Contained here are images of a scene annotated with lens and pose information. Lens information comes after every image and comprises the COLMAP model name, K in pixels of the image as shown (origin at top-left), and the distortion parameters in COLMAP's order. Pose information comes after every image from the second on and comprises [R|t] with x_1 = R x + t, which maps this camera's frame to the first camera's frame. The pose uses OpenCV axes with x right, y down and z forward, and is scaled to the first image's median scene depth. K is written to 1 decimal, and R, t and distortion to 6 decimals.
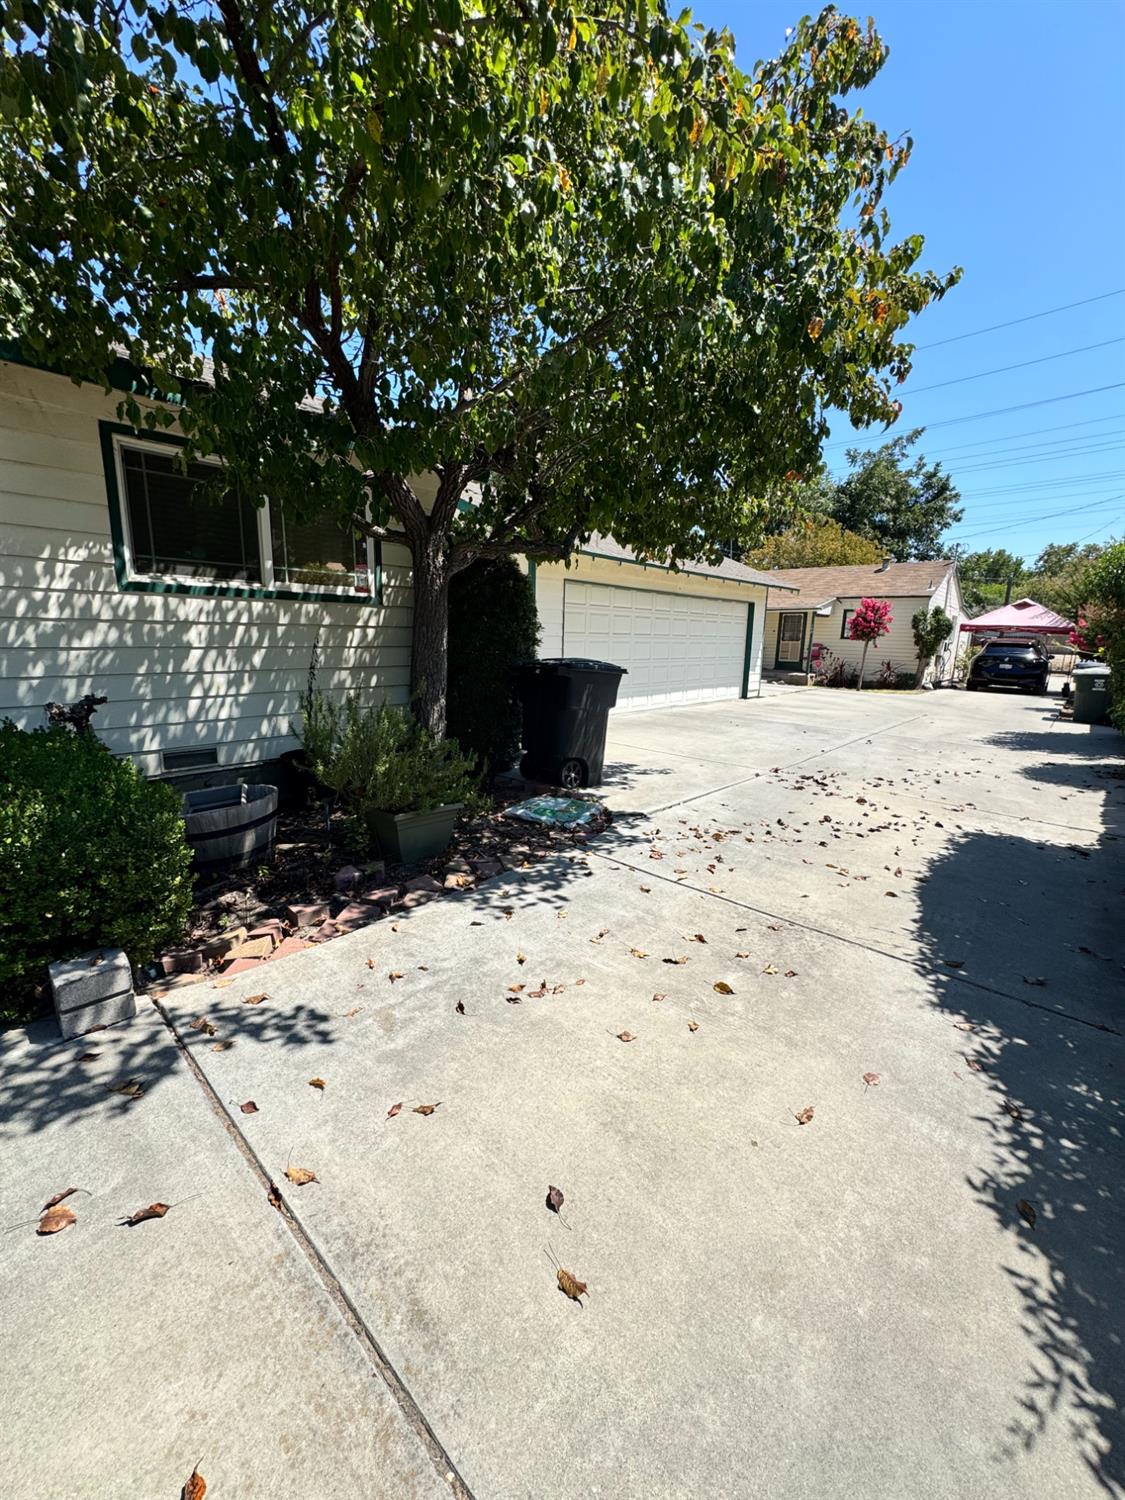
lens RADIAL K [[594.7, 0, 562.5], [0, 594.7, 750.0], [0, 0, 1]] dist [-0.000334, 0.000250]
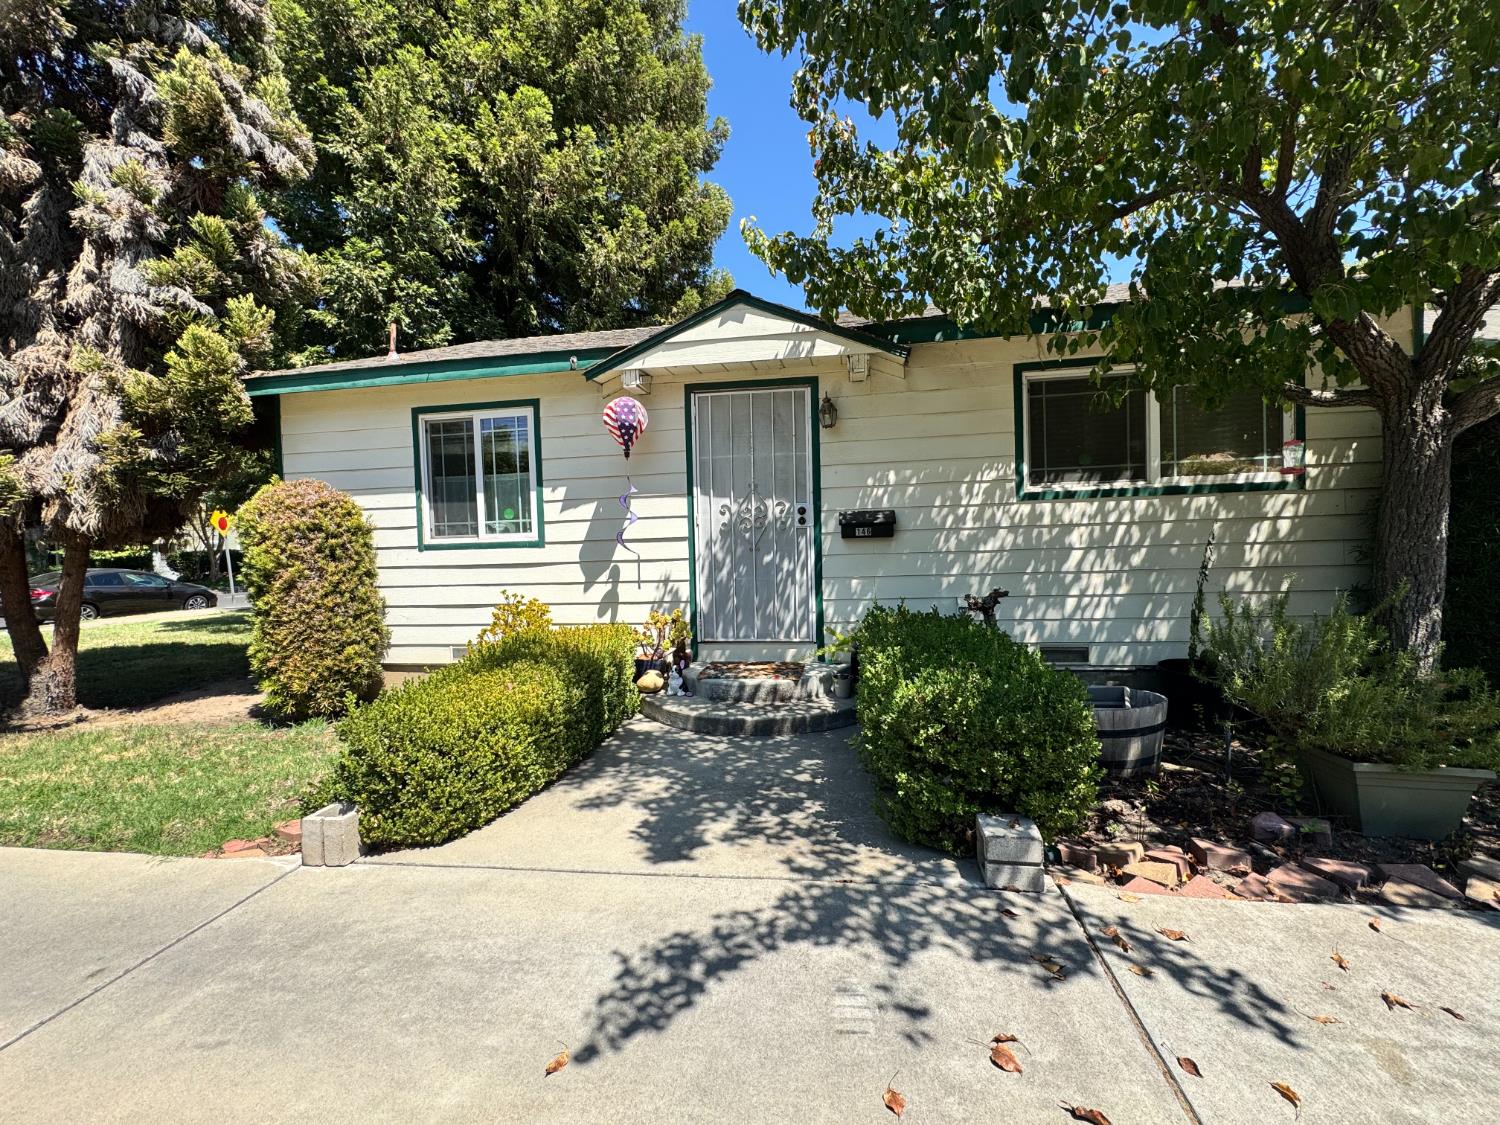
lens RADIAL K [[594.7, 0, 754.2], [0, 594.7, 564.0], [0, 0, 1]] dist [-0.000334, 0.000250]
pose [[0.558040, -0.012208, -0.829724, -0.087904], [-0.118216, 0.988524, -0.094052, 0.025479], [0.821350, 0.150572, 0.550193, -0.044215]]
